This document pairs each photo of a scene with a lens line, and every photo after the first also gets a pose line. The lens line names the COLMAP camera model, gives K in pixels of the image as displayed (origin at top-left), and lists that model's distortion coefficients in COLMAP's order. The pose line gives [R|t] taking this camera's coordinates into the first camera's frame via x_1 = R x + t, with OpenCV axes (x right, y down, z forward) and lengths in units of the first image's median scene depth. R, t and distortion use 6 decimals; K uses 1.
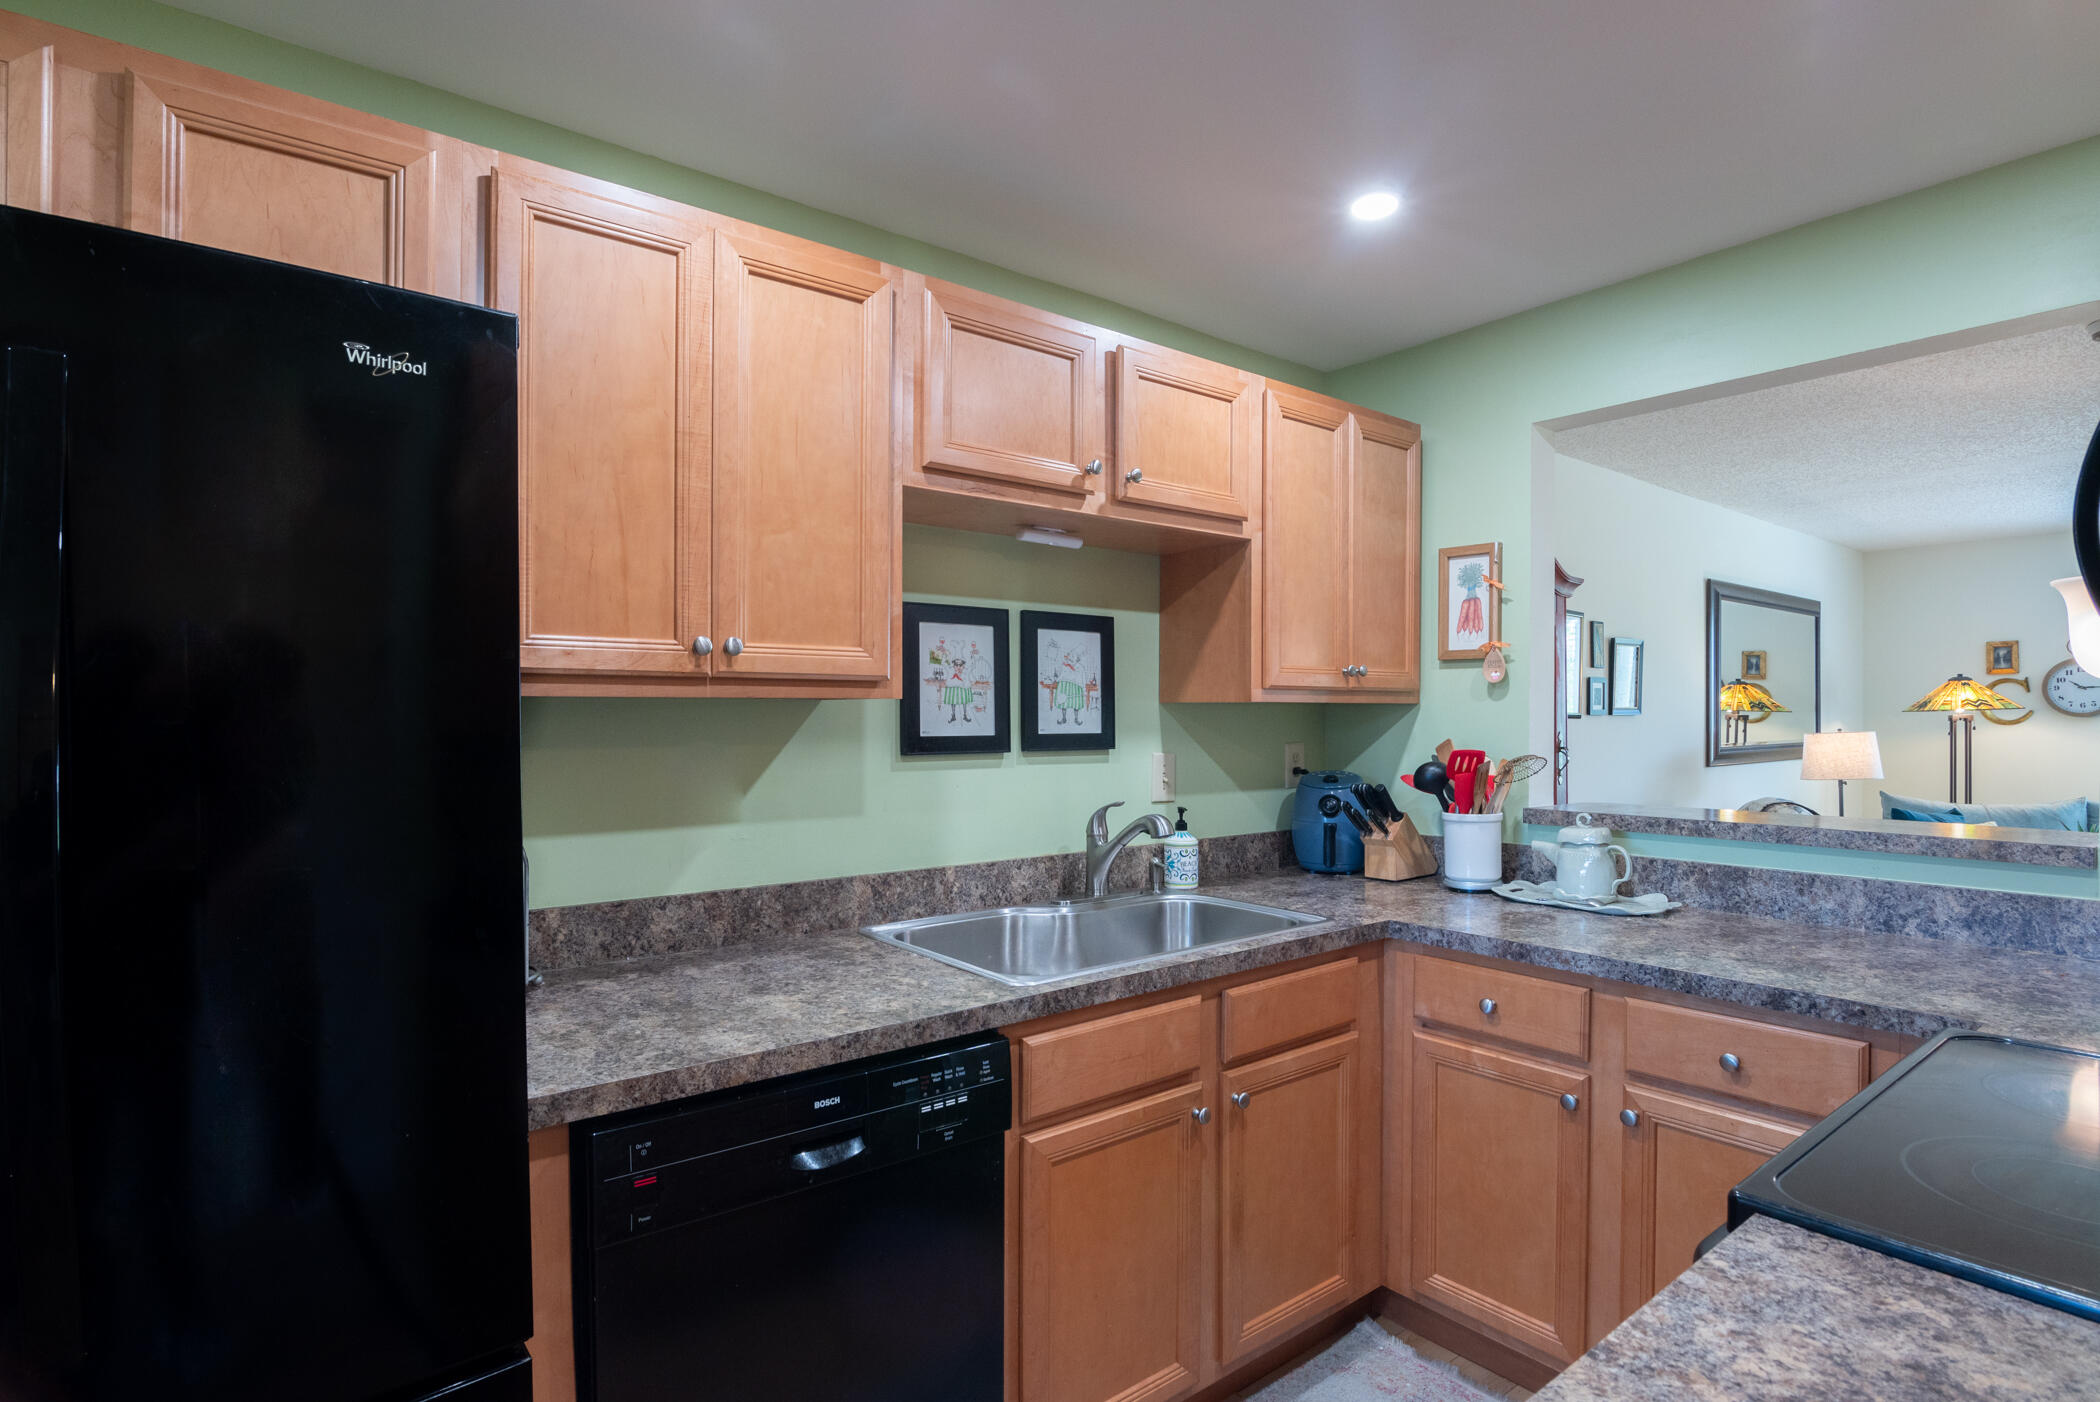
lens RADIAL K [[1054.5, 0, 1050.0], [0, 1054.5, 701.0], [0, 0, 1]] dist [-0.022287, -0.000320]
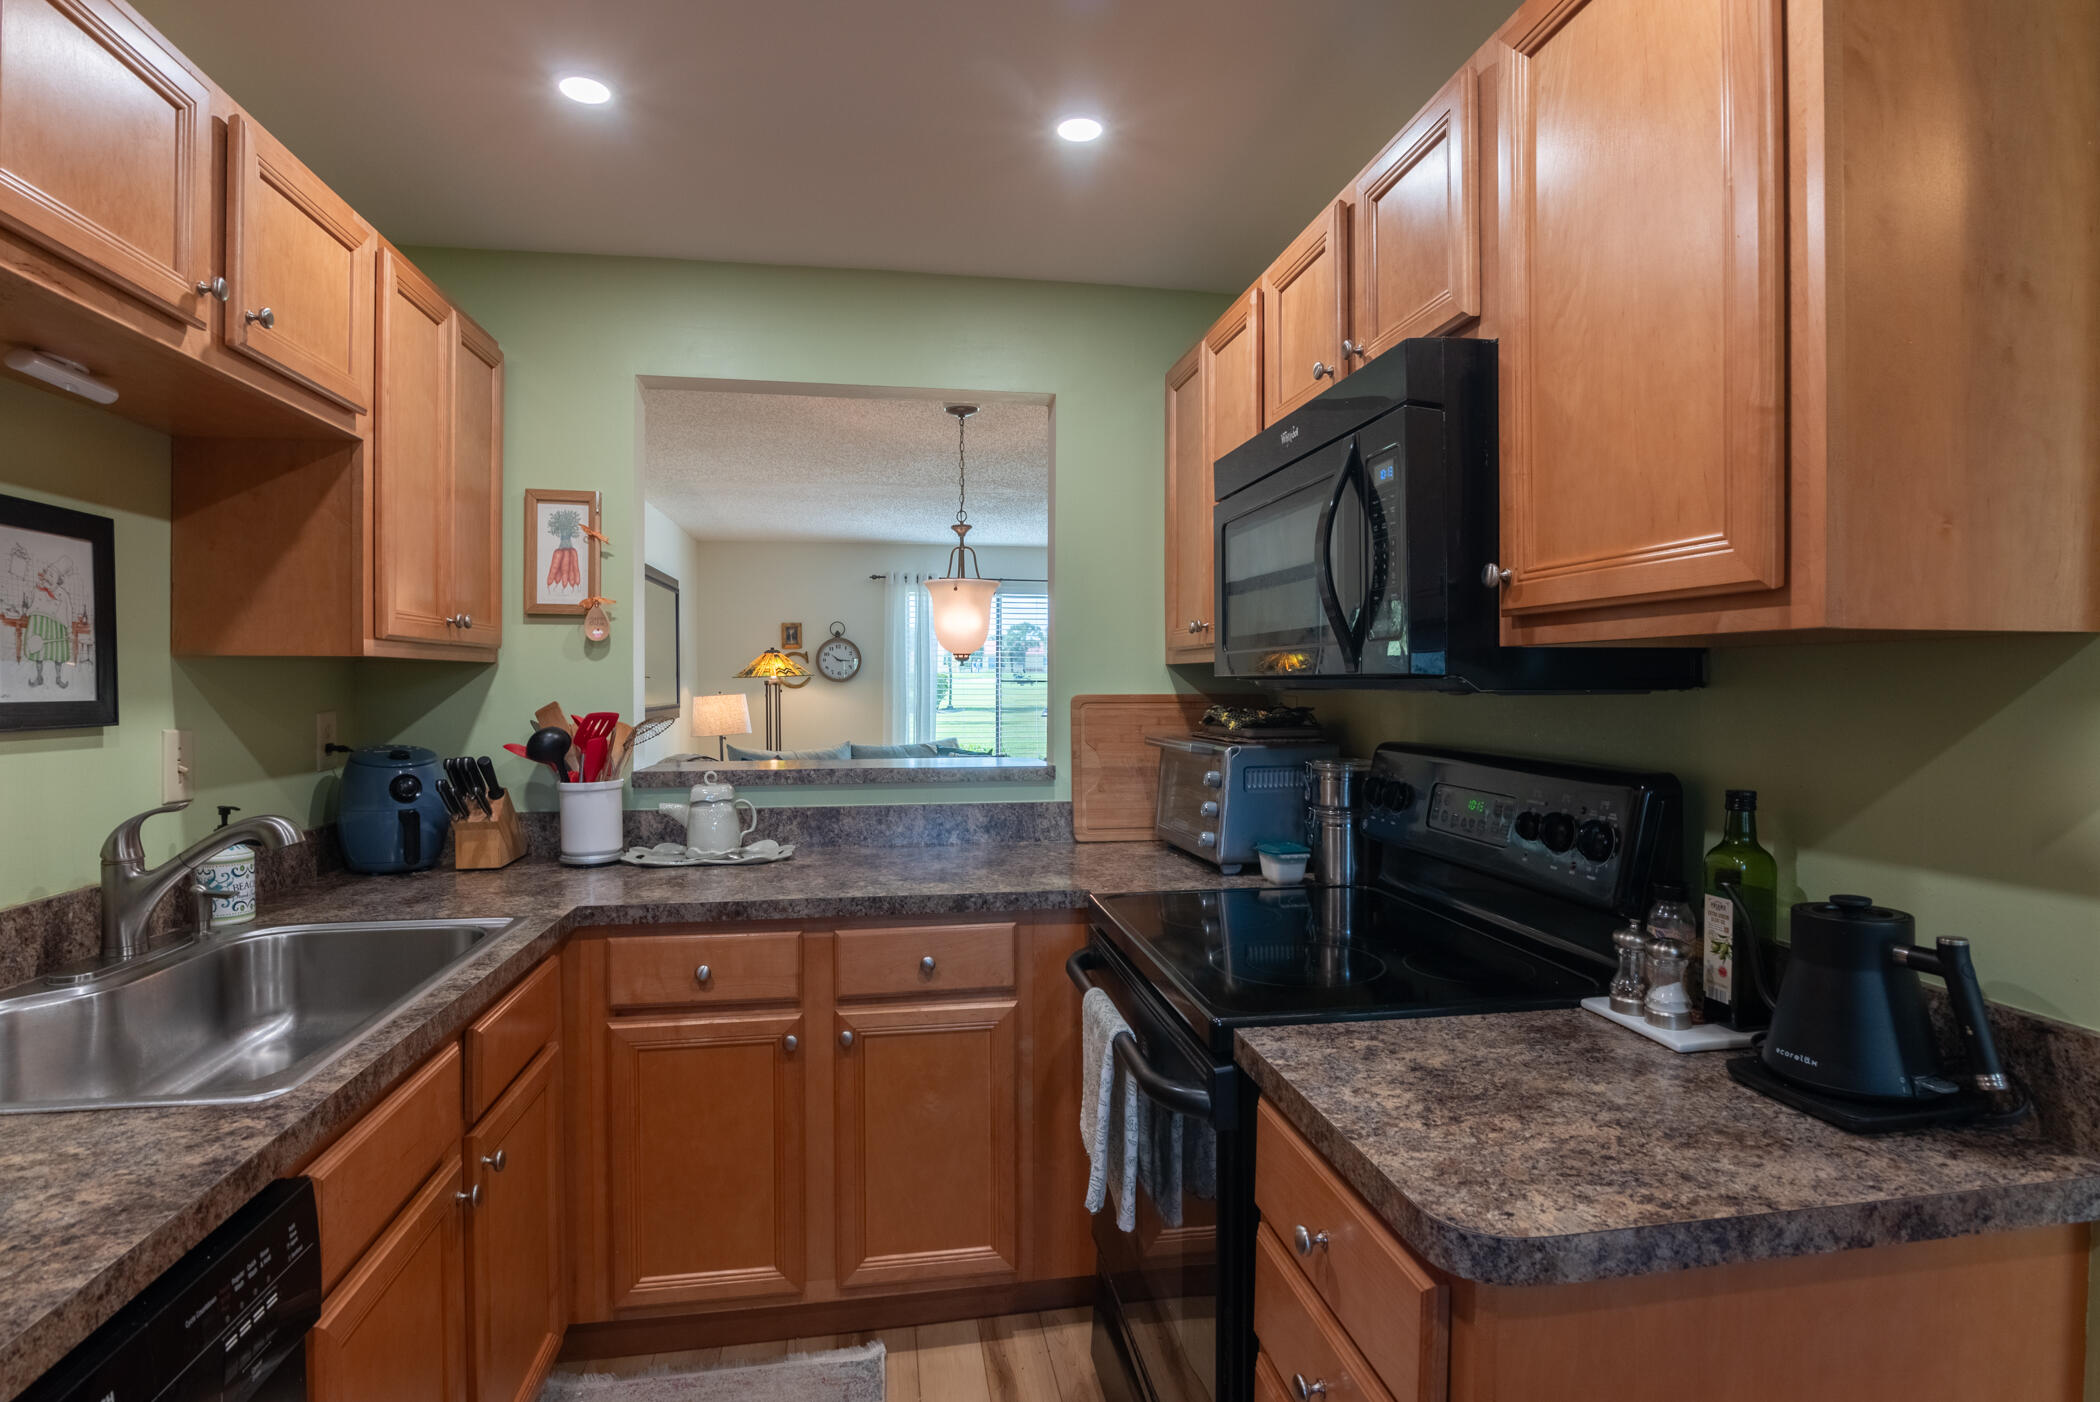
lens RADIAL K [[1087.7, 0, 1051.4], [0, 1087.7, 677.4], [0, 0, 1]] dist [-0.018867, -0.001261]
pose [[0.467535, 0.003267, 0.883969, -0.259255], [-0.009306, 0.999956, 0.001226, 0.010645], [-0.883926, -0.008799, 0.467545, 0.201039]]
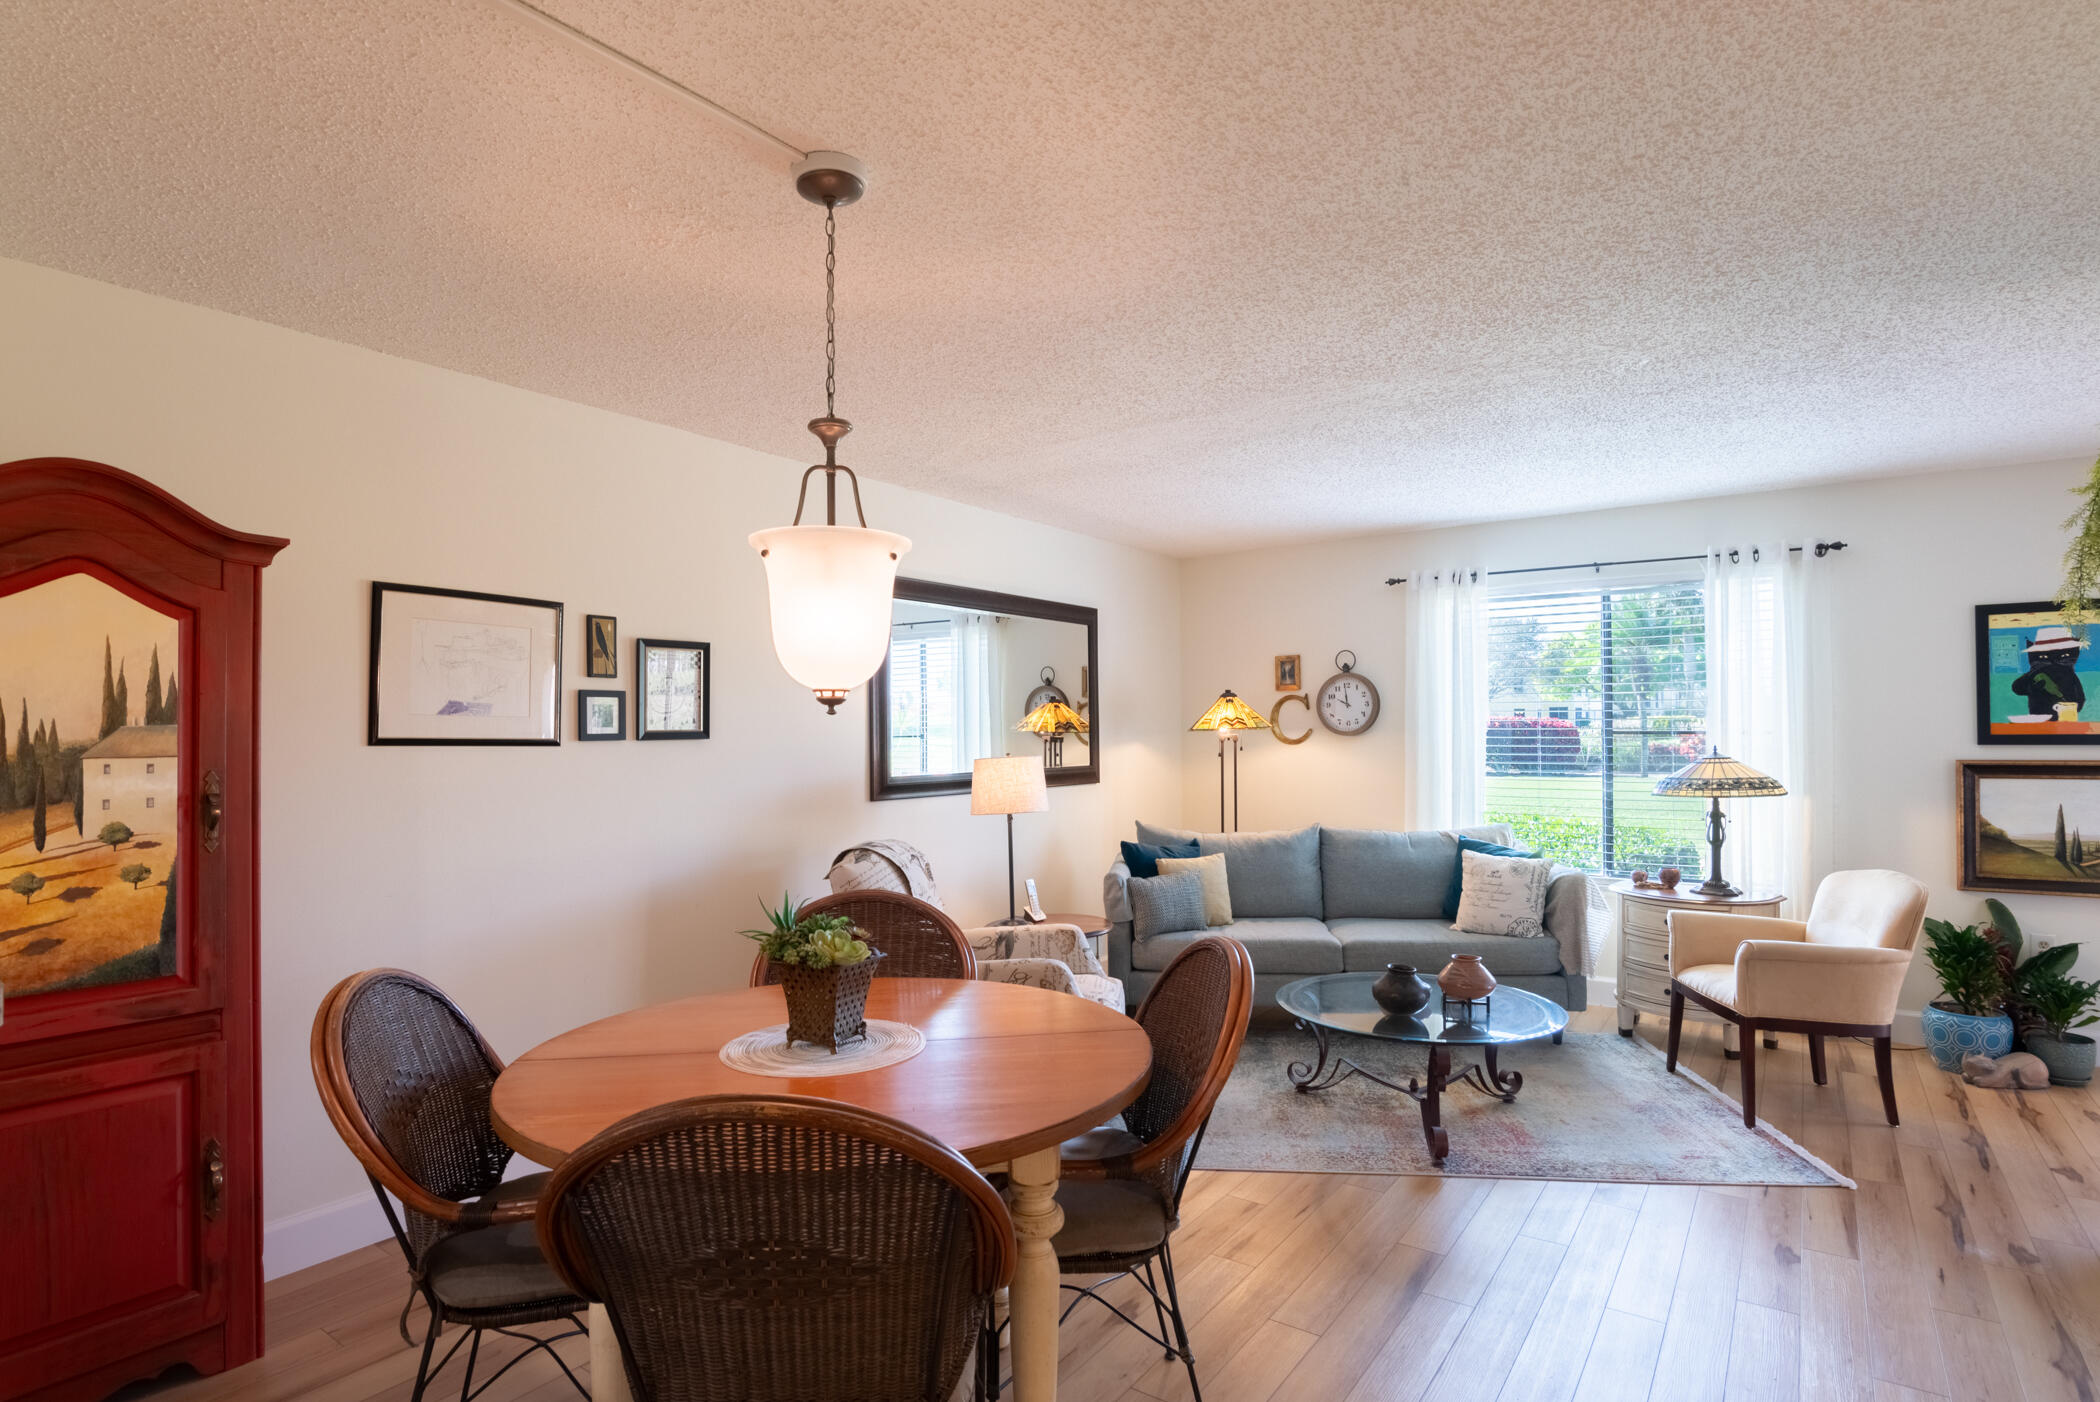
lens RADIAL K [[1054.5, 0, 1050.0], [0, 1054.5, 701.0], [0, 0, 1]] dist [-0.022287, -0.000320]
pose [[0.962658, -0.000315, 0.270722, 1.029754], [0.005542, 0.999813, -0.018544, 0.000171], [-0.270665, 0.019352, 0.962479, 0.315394]]
